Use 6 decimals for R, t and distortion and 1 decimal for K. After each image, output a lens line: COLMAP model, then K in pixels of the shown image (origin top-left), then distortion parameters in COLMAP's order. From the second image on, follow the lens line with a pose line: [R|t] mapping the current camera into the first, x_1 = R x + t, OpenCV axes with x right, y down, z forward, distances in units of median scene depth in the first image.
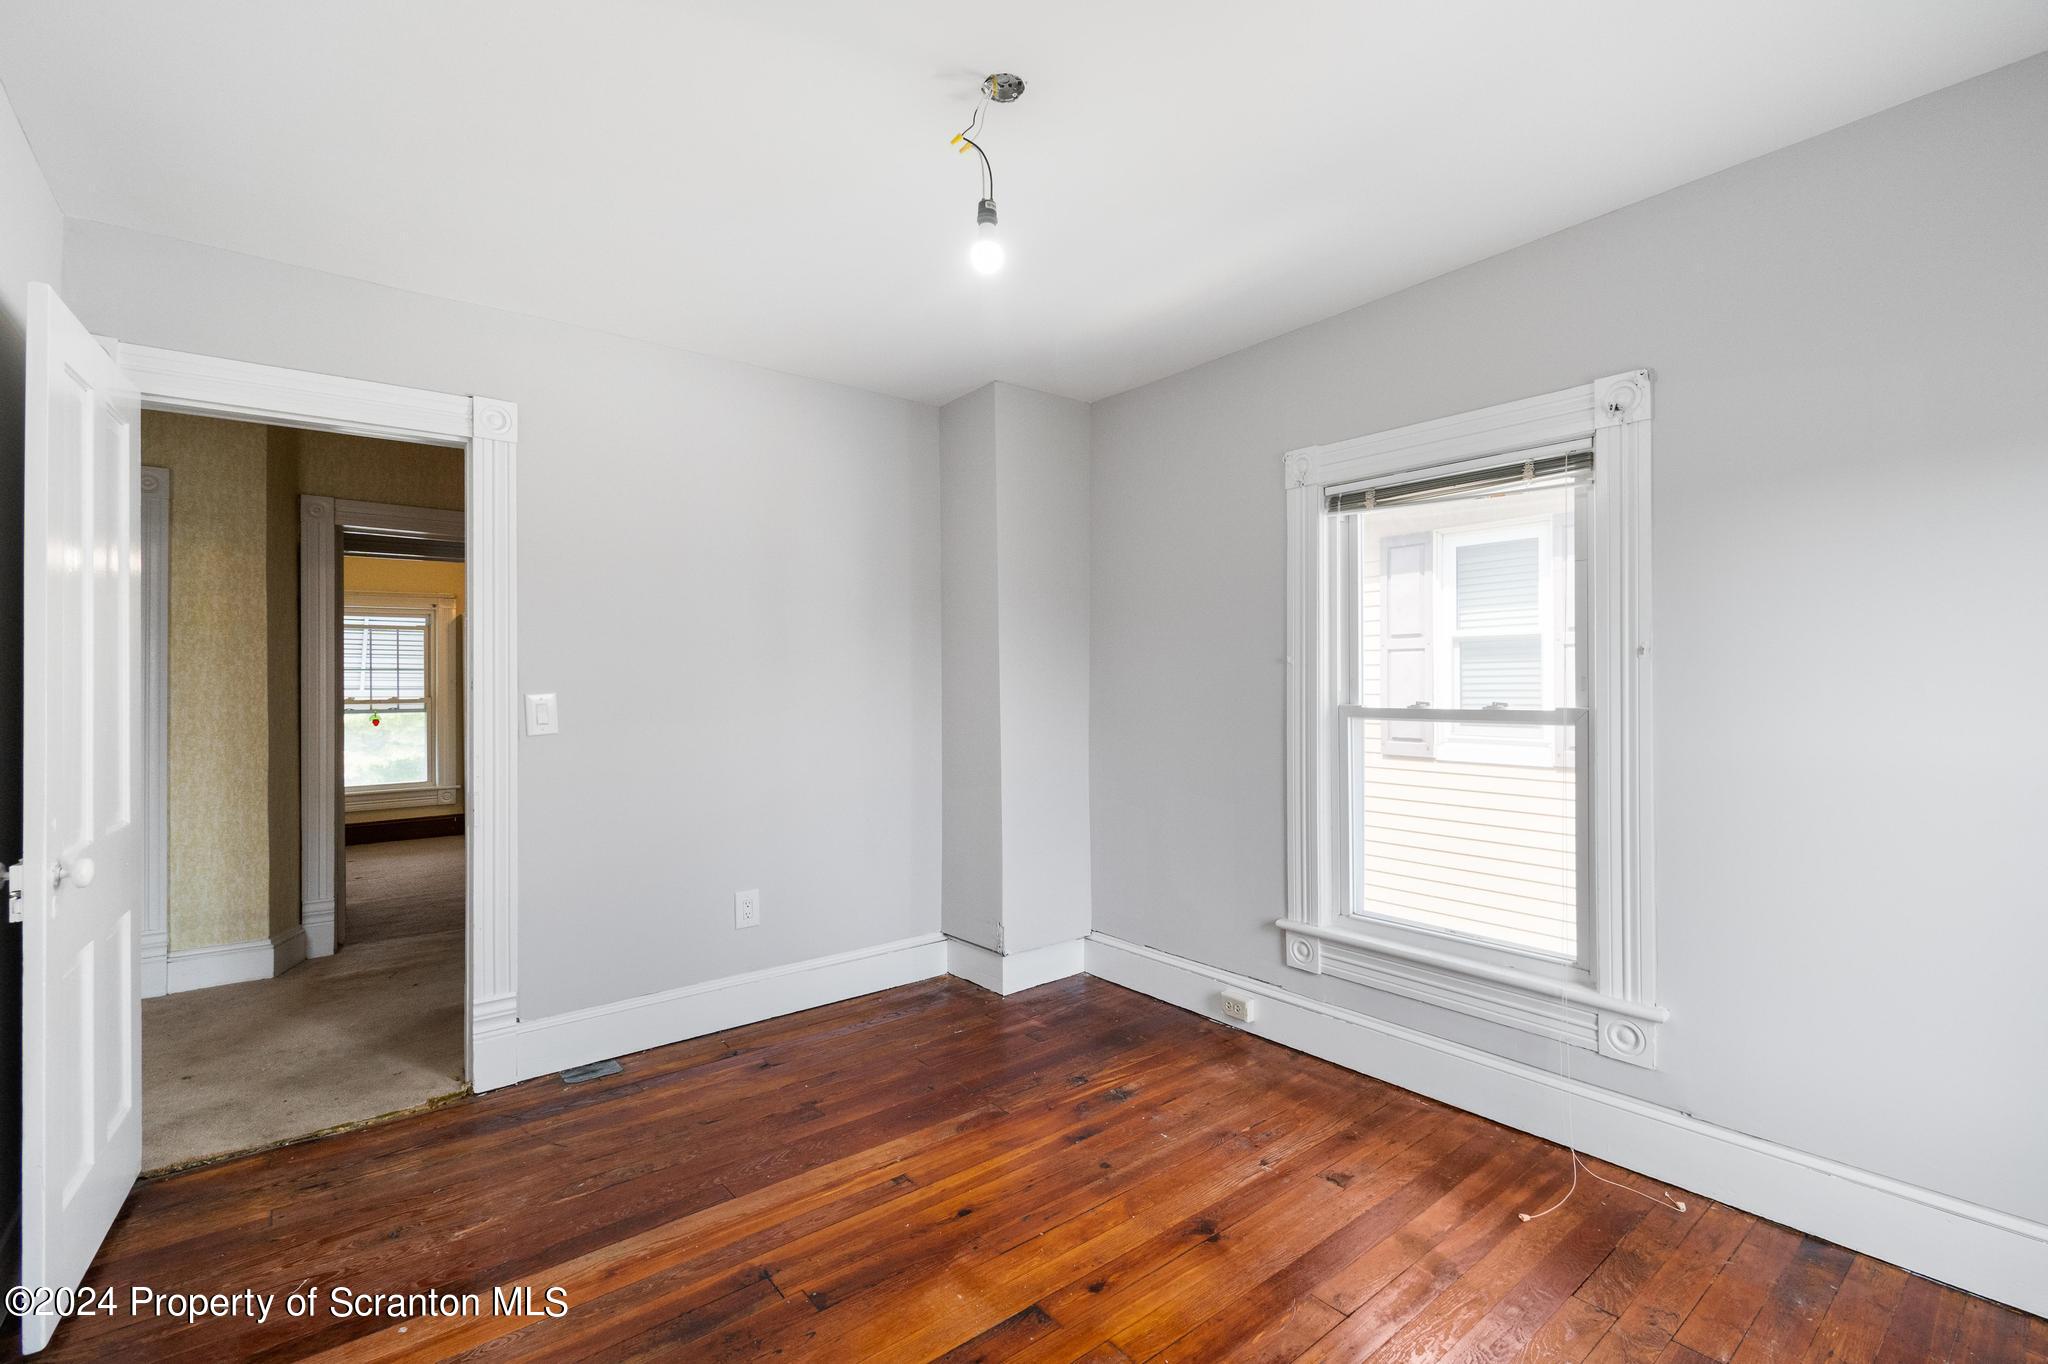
lens RADIAL K [[901.7, 0, 1038.0], [0, 901.7, 678.8], [0, 0, 1]] dist [0.003515, 0.000087]
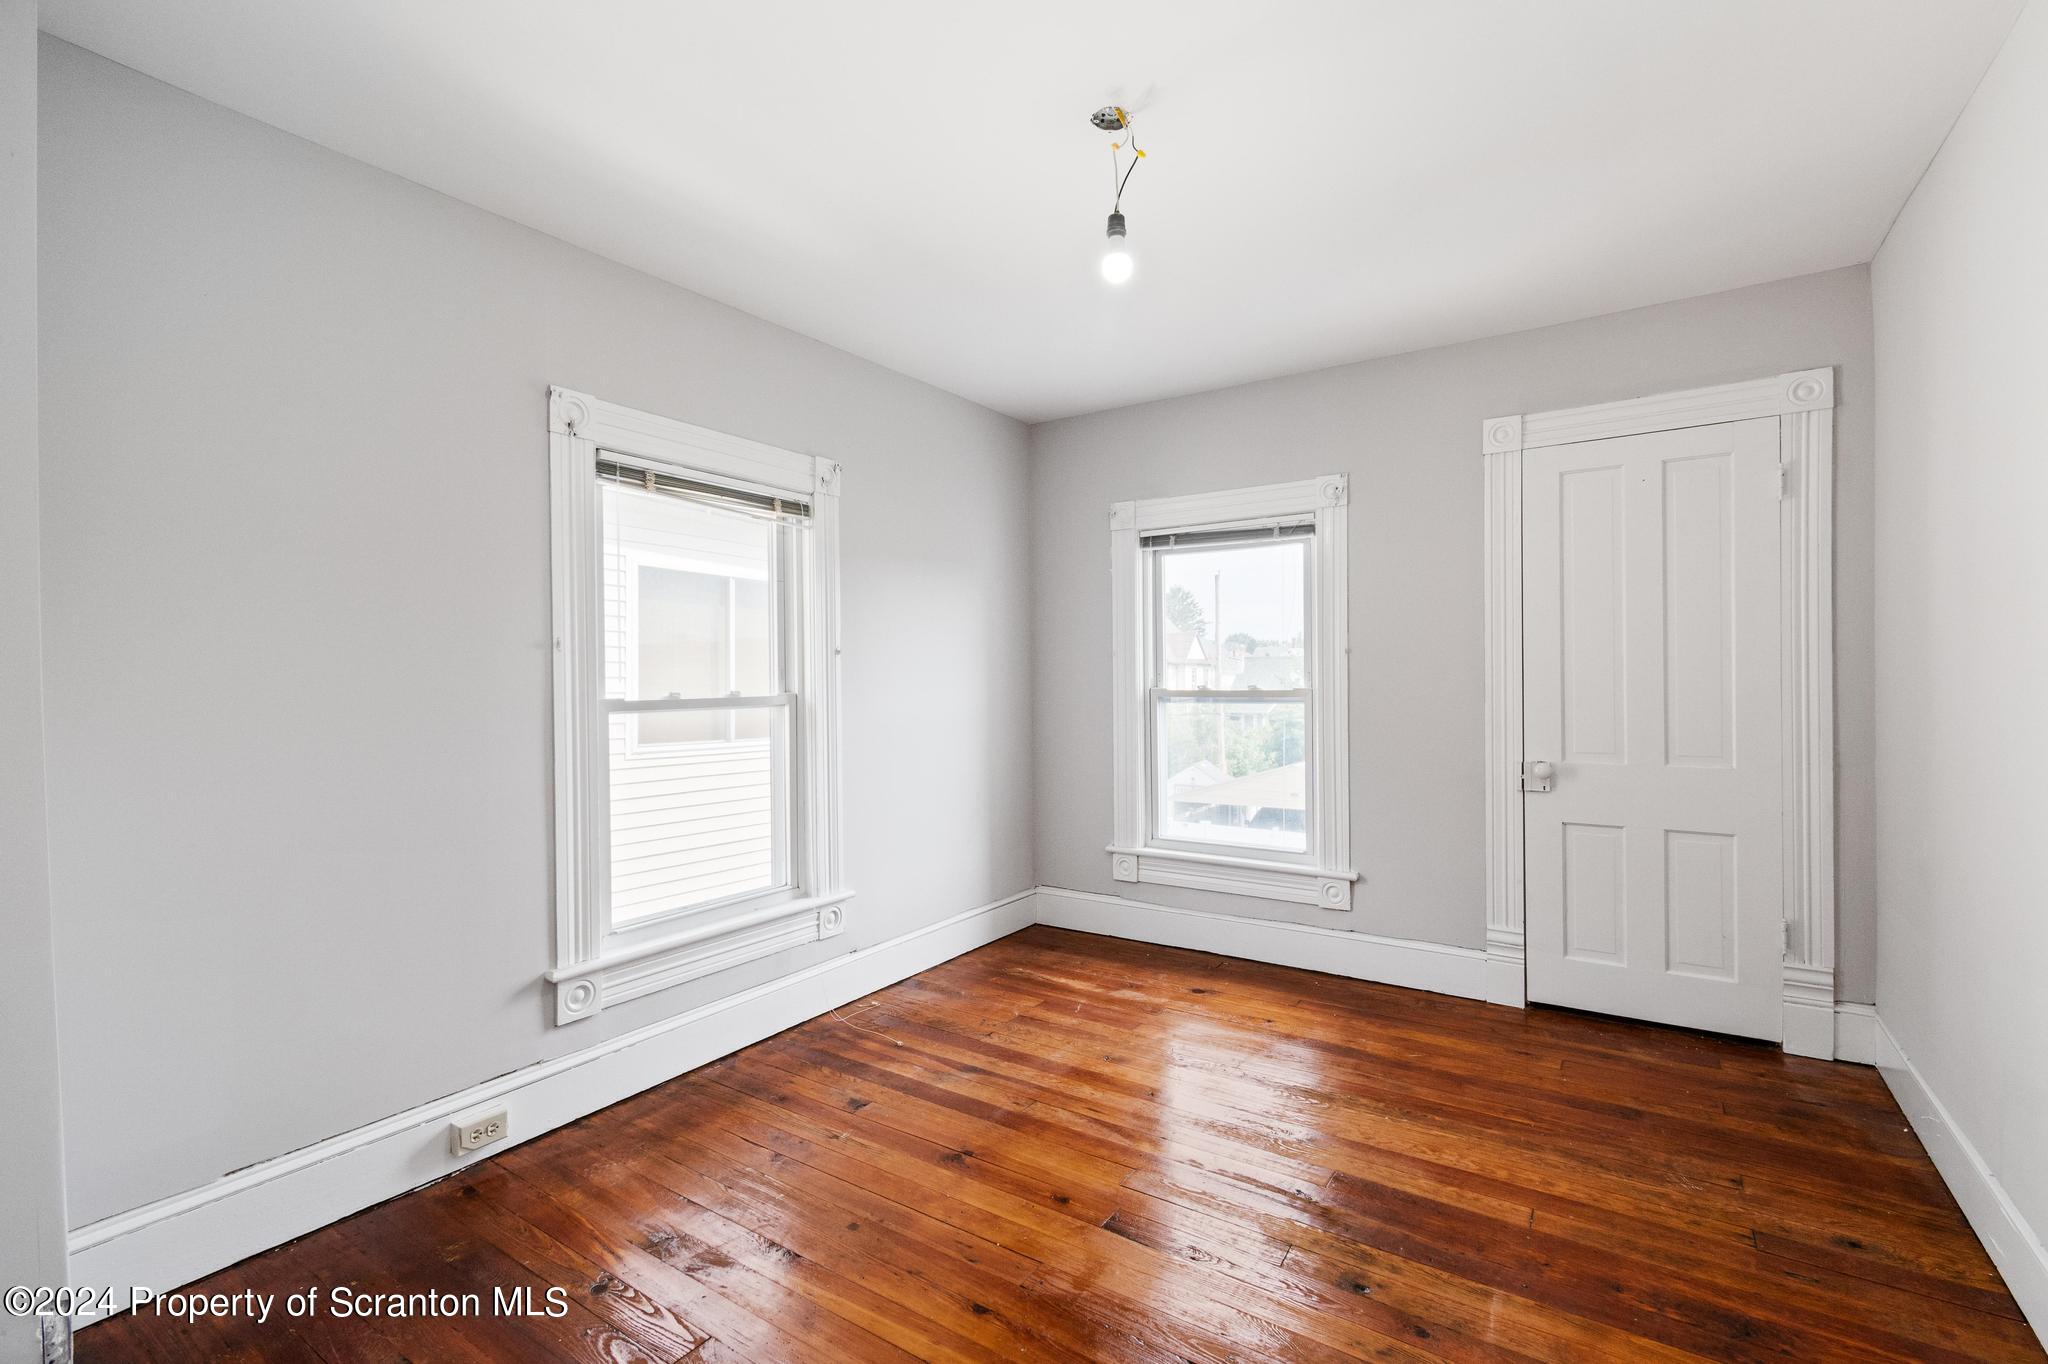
lens RADIAL K [[901.7, 0, 1038.0], [0, 901.7, 678.8], [0, 0, 1]] dist [0.003515, 0.000087]
pose [[-0.297274, 0.001075, 0.954792, -0.758138], [0.002028, 0.999998, -0.000495, 0.012596], [-0.954790, 0.001789, -0.297276, 1.021302]]
